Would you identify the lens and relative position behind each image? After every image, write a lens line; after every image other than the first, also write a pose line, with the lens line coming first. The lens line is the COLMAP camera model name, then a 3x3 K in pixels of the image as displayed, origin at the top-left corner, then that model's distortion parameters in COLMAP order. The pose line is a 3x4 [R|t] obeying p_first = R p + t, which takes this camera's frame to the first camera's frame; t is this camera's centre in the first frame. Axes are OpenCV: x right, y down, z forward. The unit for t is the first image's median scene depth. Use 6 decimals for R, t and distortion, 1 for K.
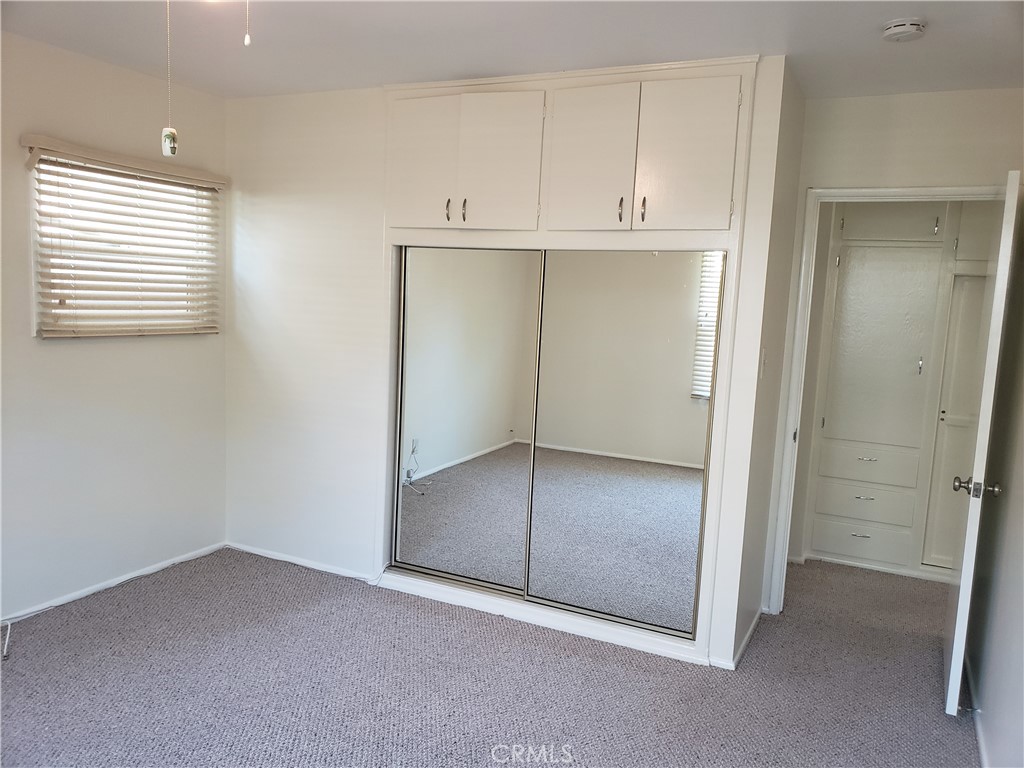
lens RADIAL K [[796.0, 0, 491.4], [0, 796.0, 390.1], [0, 0, 1]] dist [0.005608, 0.002637]
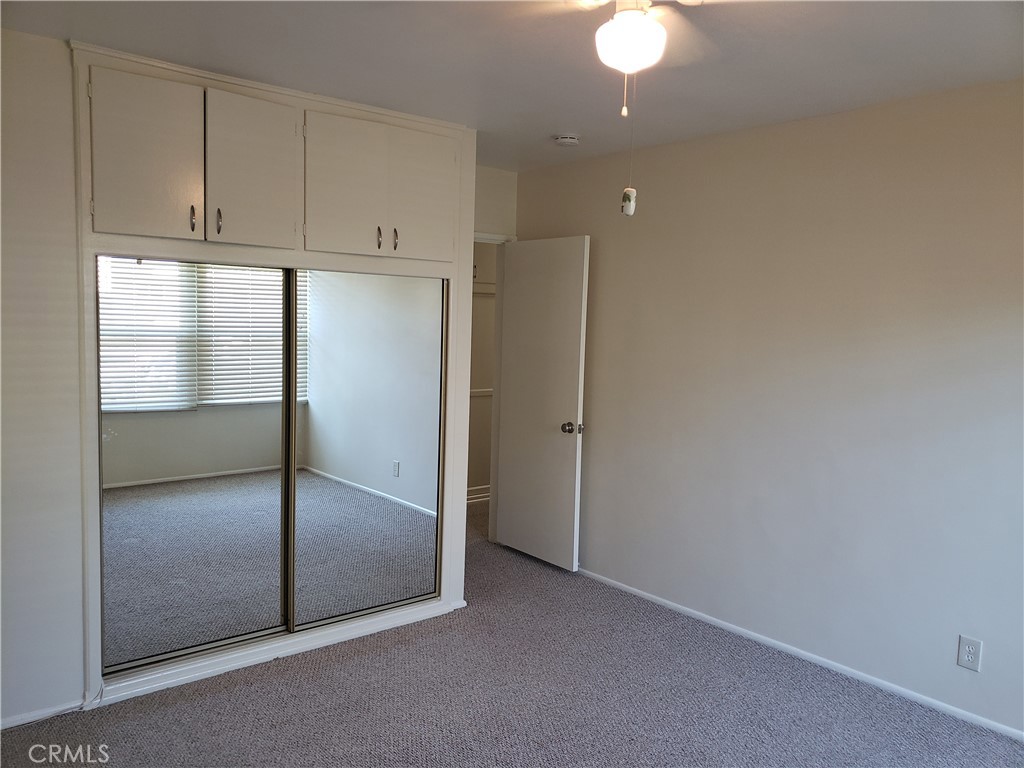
lens RADIAL K [[794.3, 0, 512.0], [0, 794.3, 384.0], [0, 0, 1]] dist [0.010462, -0.000666]
pose [[0.401696, -0.112738, 0.908807, -0.783339], [0.105026, 0.991517, 0.076576, -0.089461], [-0.909731, 0.064688, 0.410129, 0.391396]]
